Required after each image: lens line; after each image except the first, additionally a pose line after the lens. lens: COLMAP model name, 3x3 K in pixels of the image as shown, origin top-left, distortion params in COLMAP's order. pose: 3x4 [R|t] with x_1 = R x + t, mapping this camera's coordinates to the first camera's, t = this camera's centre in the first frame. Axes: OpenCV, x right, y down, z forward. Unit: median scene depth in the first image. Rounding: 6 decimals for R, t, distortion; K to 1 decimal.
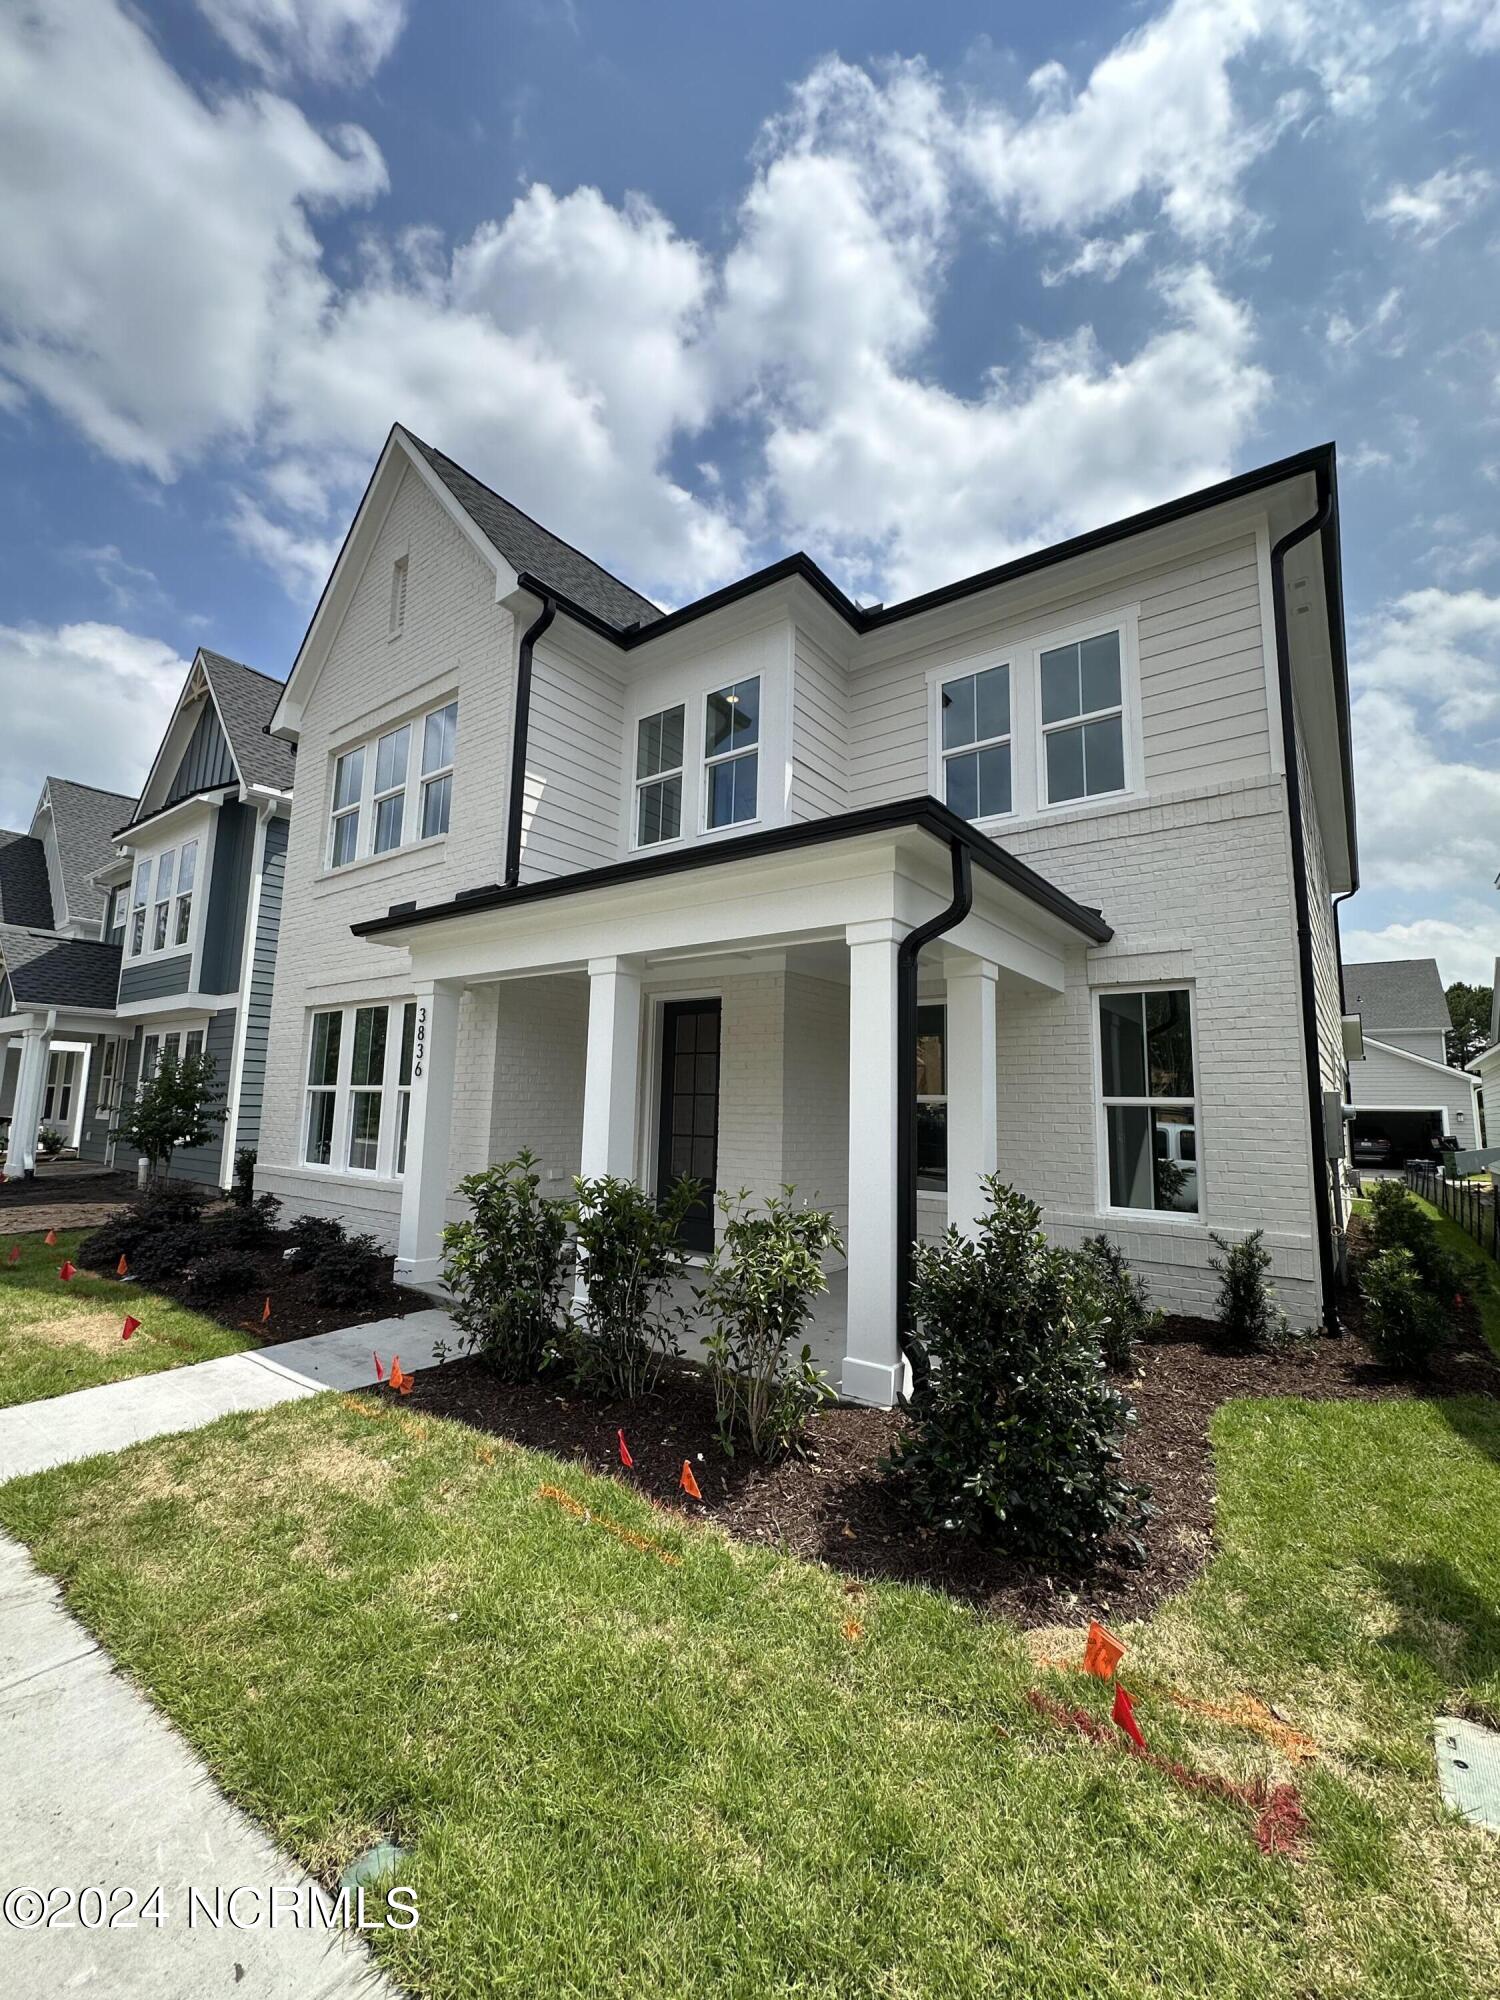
lens RADIAL K [[800.3, 0, 750.0], [0, 800.3, 1000.0], [0, 0, 1]] dist [-0.002418, 0.000320]
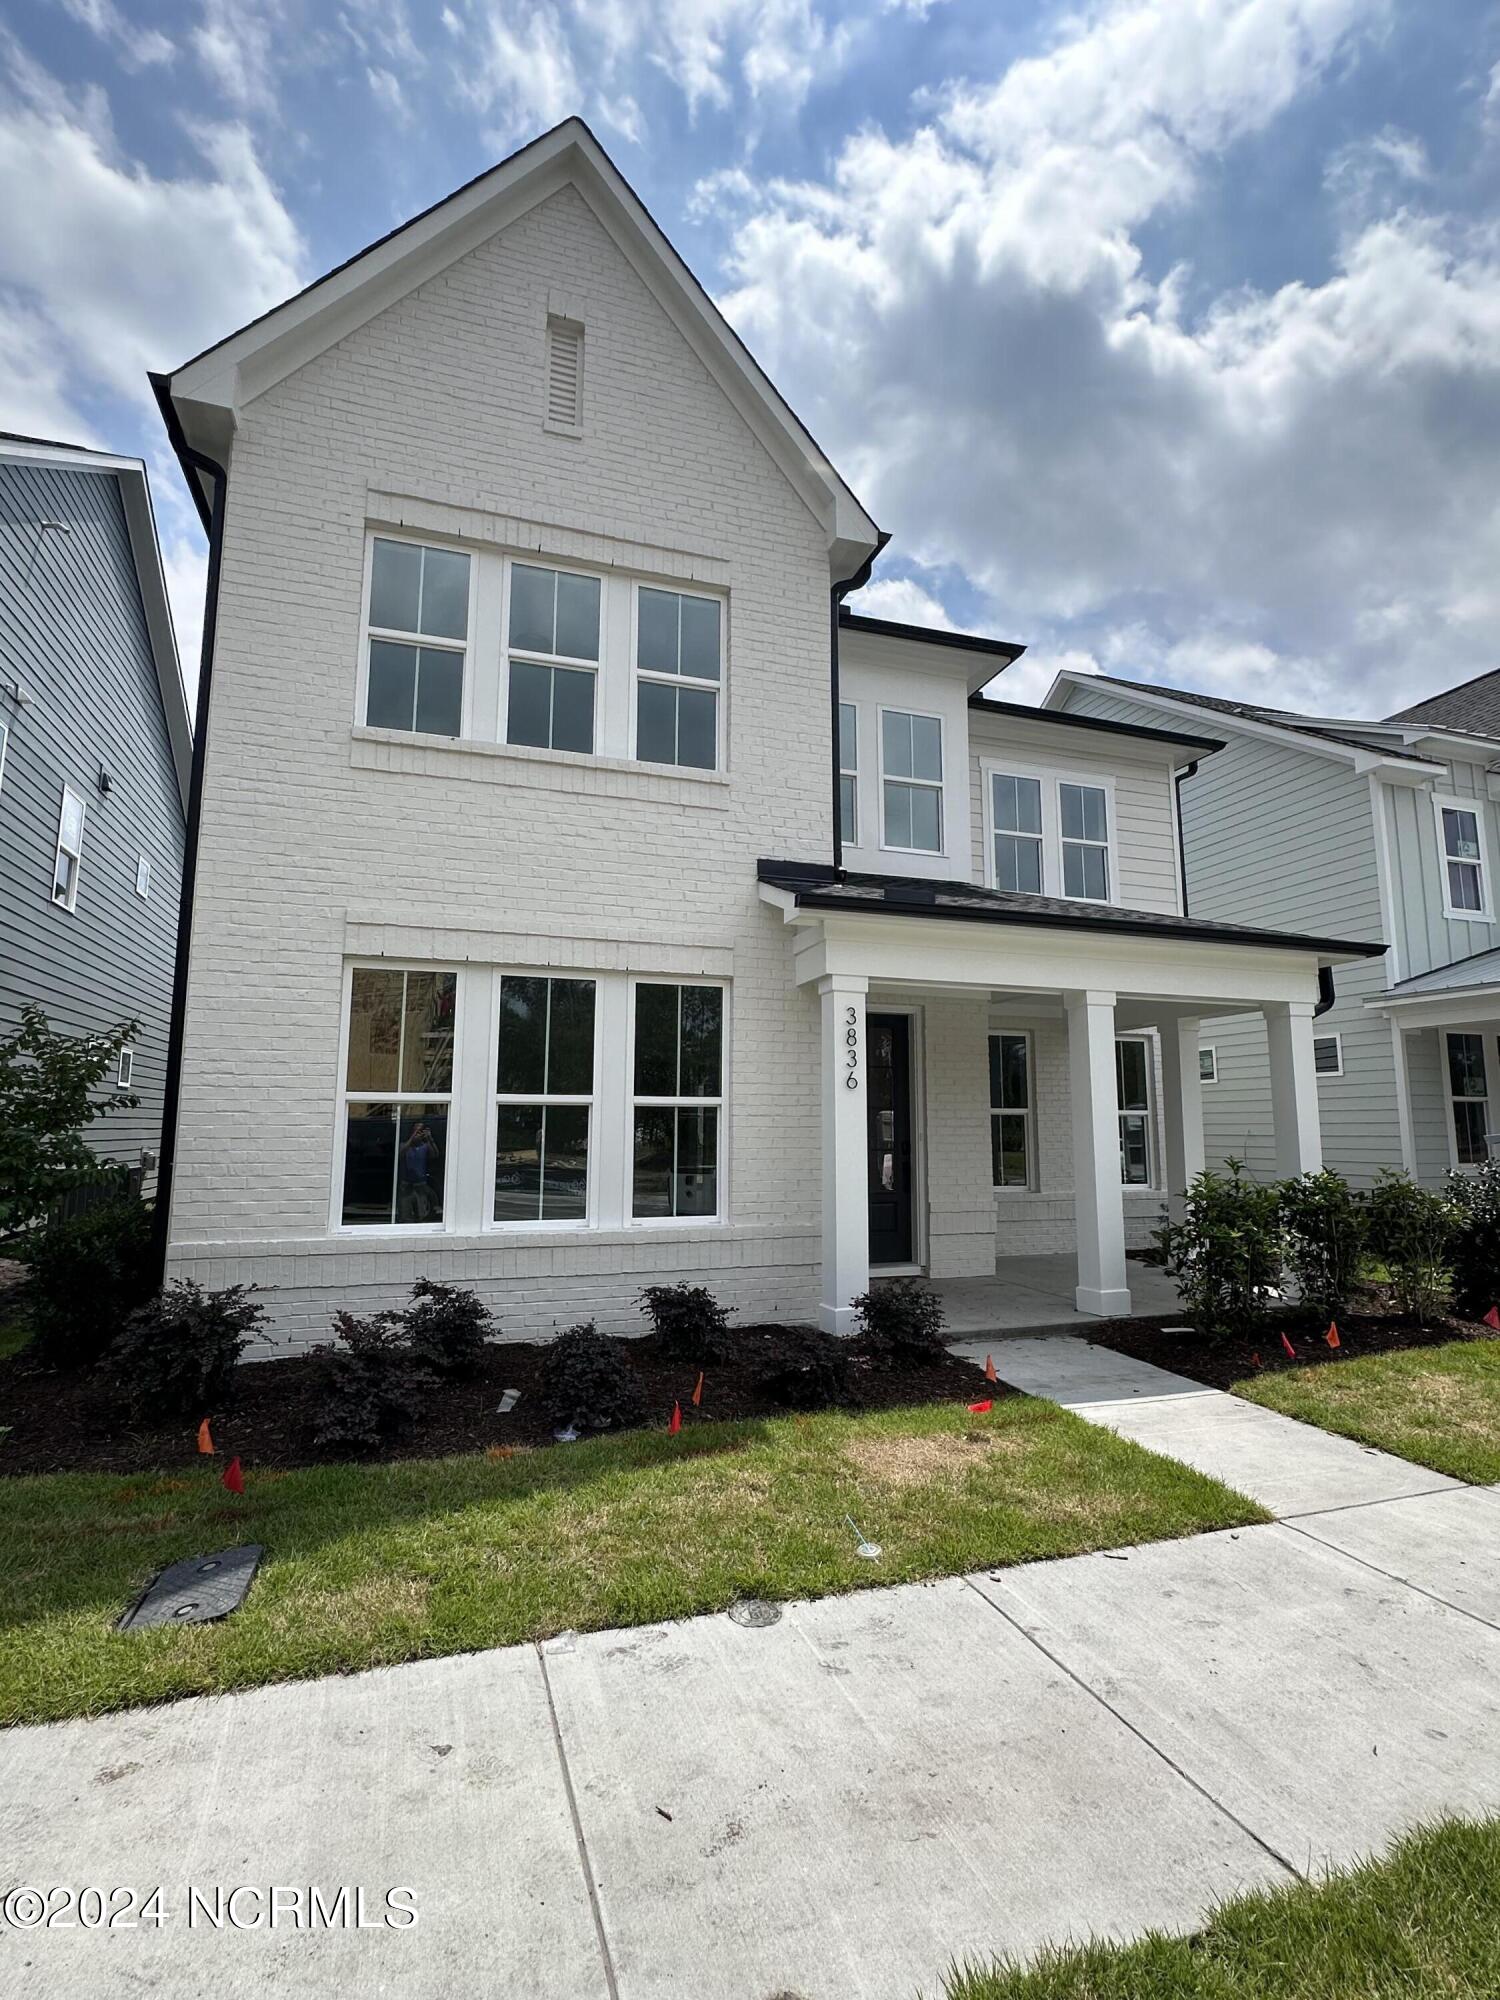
lens RADIAL K [[925.0, 0, 750.0], [0, 925.0, 1000.0], [0, 0, 1]] dist [-0.000646, -0.000054]
pose [[0.579662, 0.090399, 0.809827, -1.070176], [-0.101247, 0.994116, -0.038500, 0.042607], [-0.808543, -0.059676, 0.585404, 0.439565]]
